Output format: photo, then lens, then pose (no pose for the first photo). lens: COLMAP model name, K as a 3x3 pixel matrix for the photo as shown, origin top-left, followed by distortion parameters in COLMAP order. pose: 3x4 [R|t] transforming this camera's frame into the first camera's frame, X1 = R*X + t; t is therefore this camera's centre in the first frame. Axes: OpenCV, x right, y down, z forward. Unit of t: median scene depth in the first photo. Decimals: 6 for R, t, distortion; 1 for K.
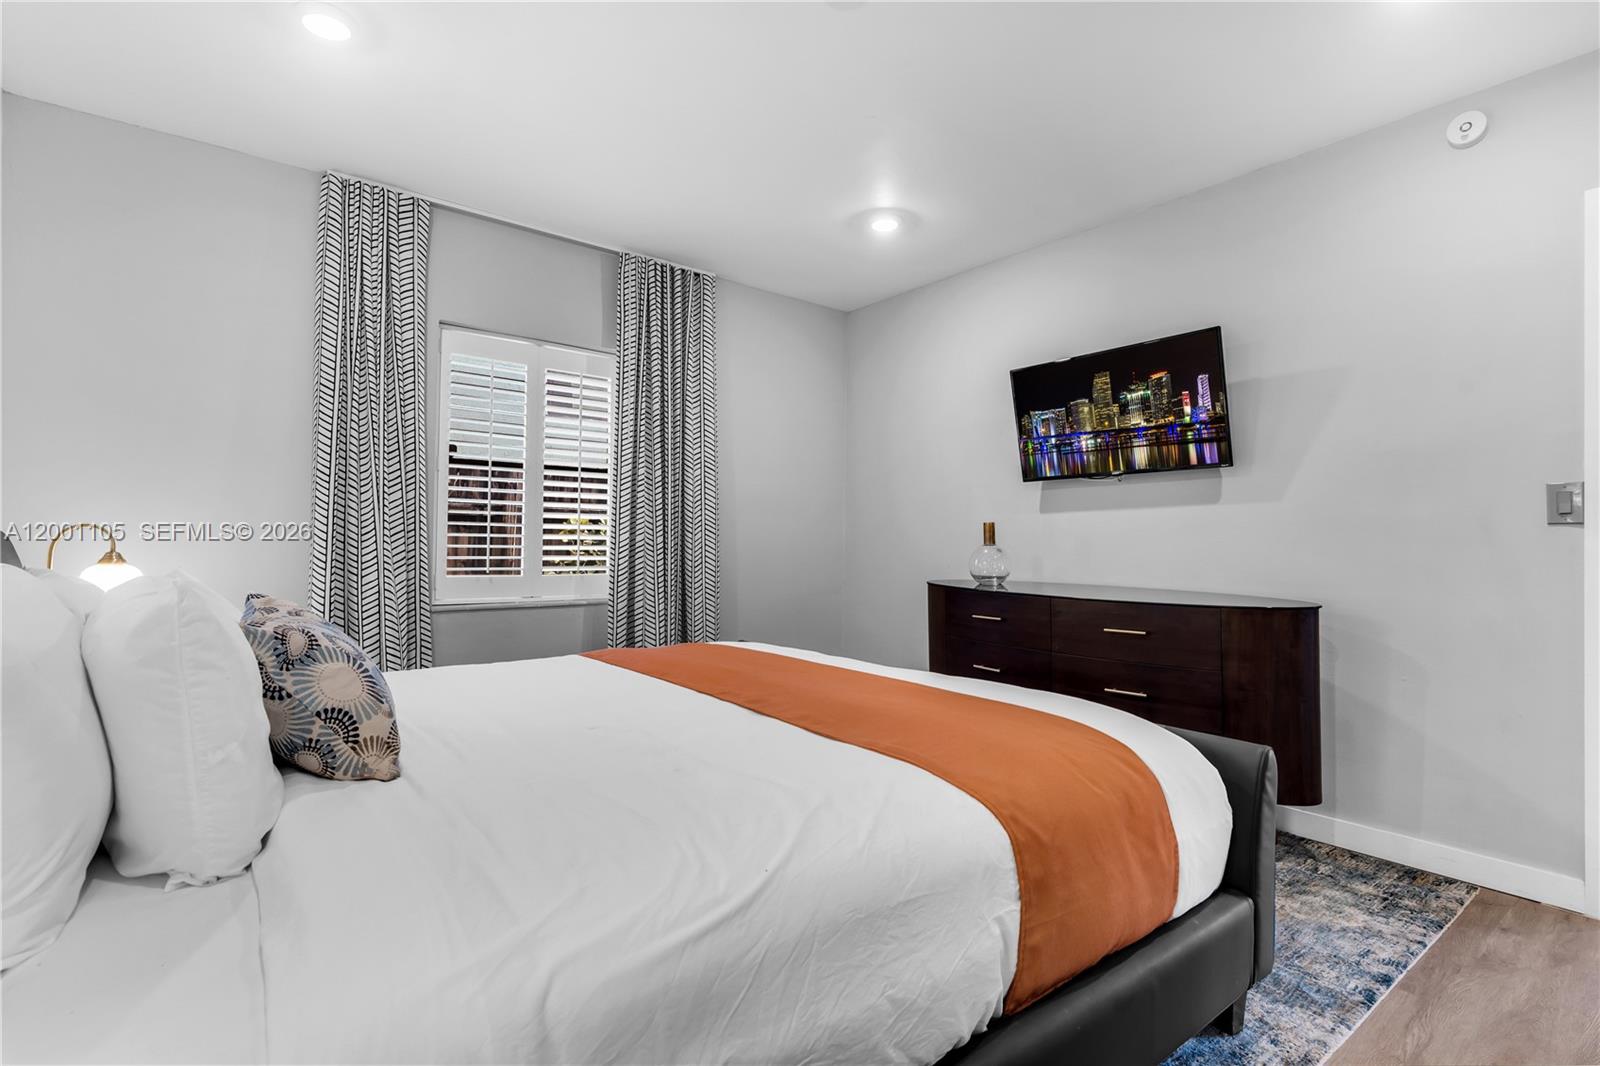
lens RADIAL K [[772.2, 0, 807.6], [0, 772.2, 526.3], [0, 0, 1]] dist [-0.000216, 0.000279]
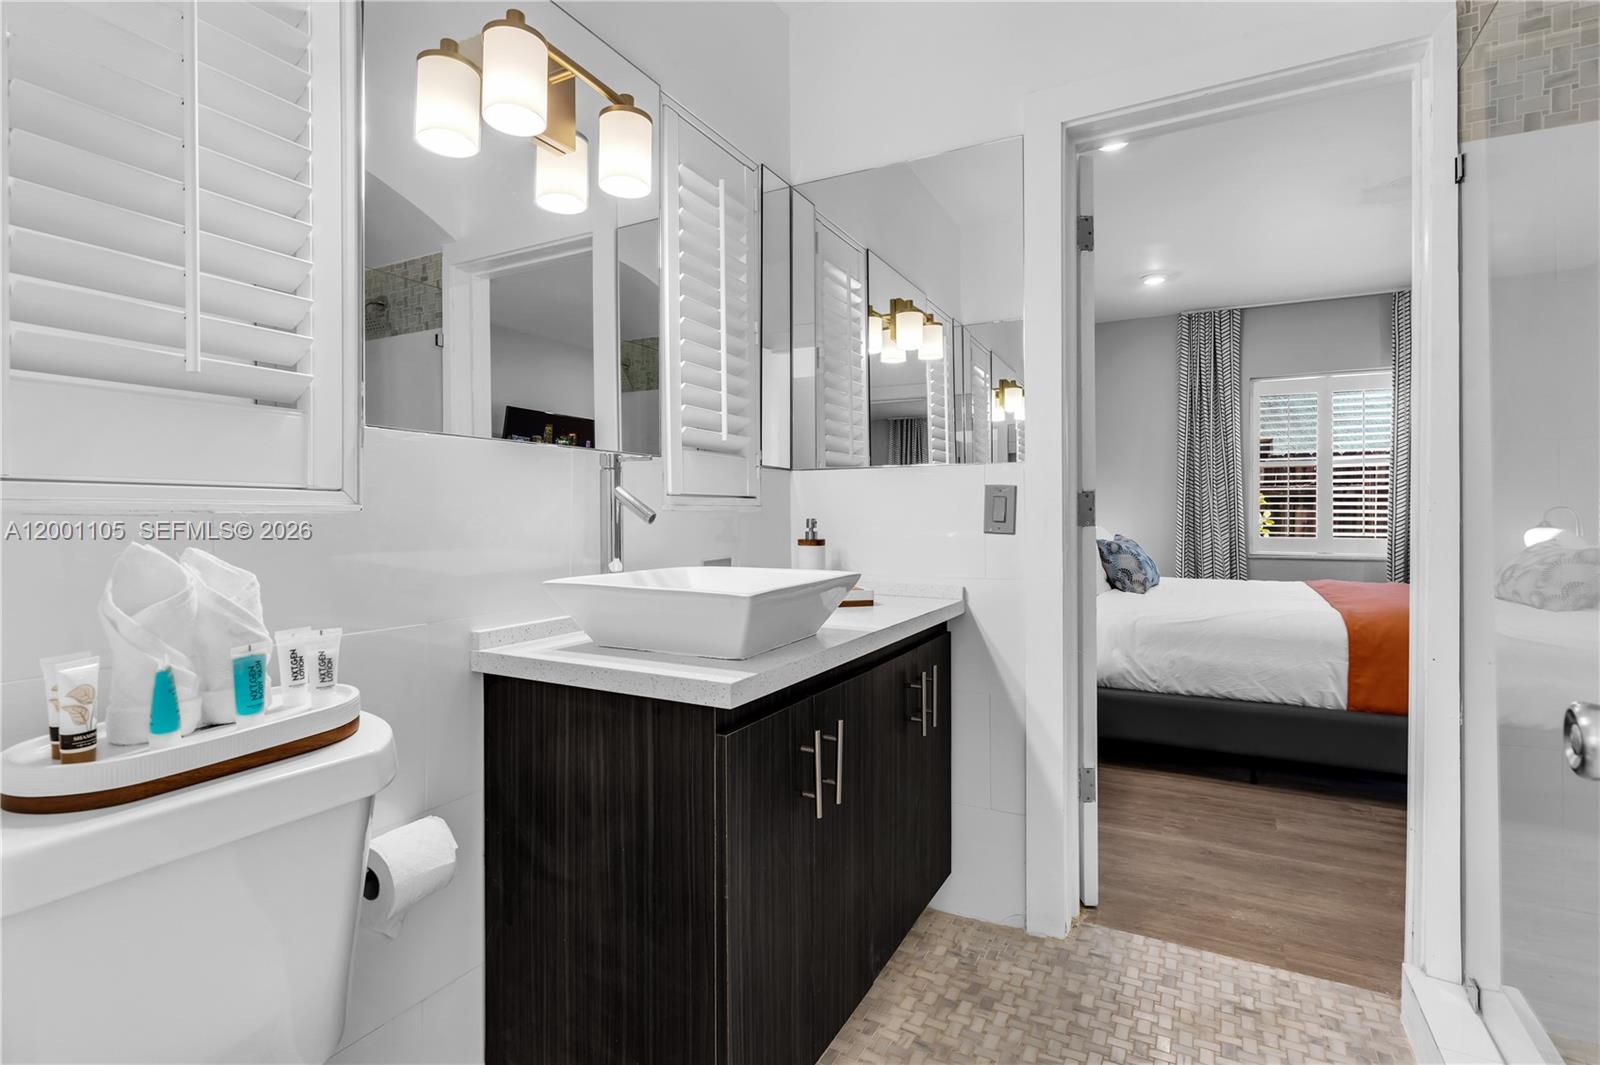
lens RADIAL K [[772.2, 0, 807.6], [0, 772.2, 525.8], [0, 0, 1]] dist [-0.000216, 0.000279]
pose [[0.418207, 0.001442, -0.908350, 0.651892], [0.025743, 0.999578, 0.013439, -0.004222], [0.907987, -0.029004, 0.417994, -0.564776]]
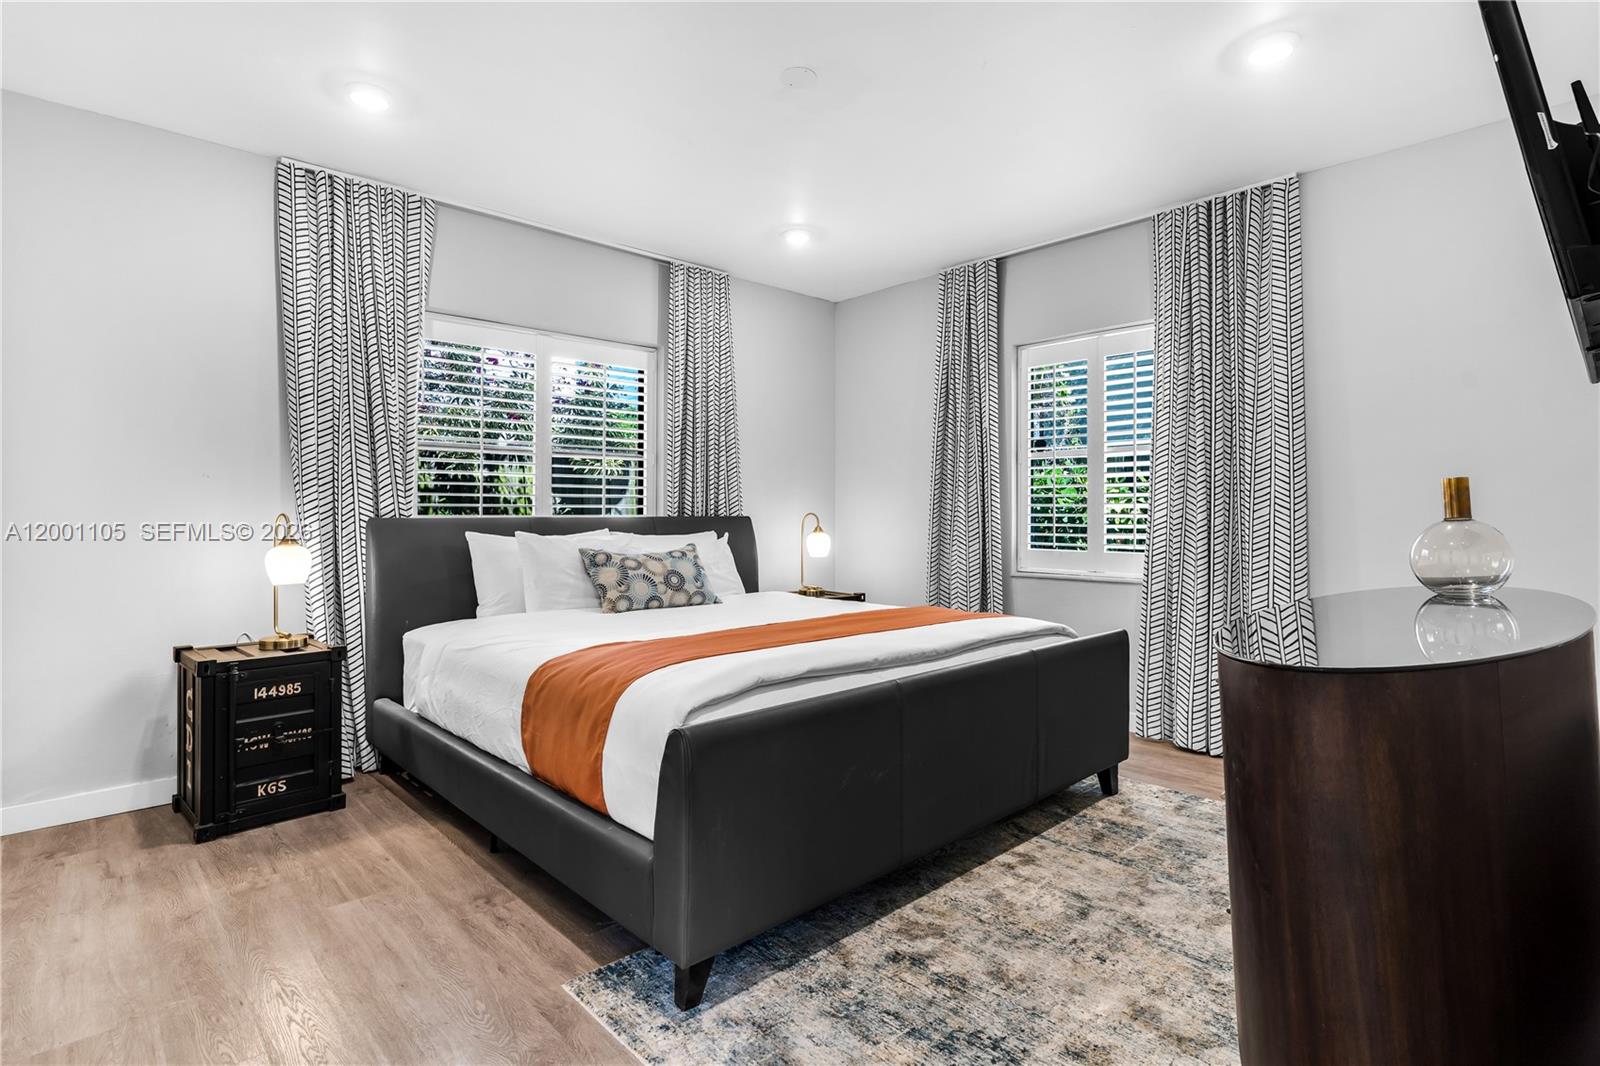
lens RADIAL K [[792.0, 0, 810.1], [0, 792.0, 531.5], [0, 0, 1]] dist [-0.014314, 0.000078]
pose [[0.112374, 0.005906, -0.993648, 0.833157], [0.019958, 0.999767, 0.008199, 0.021366], [0.993466, -0.020752, 0.112230, 0.562686]]
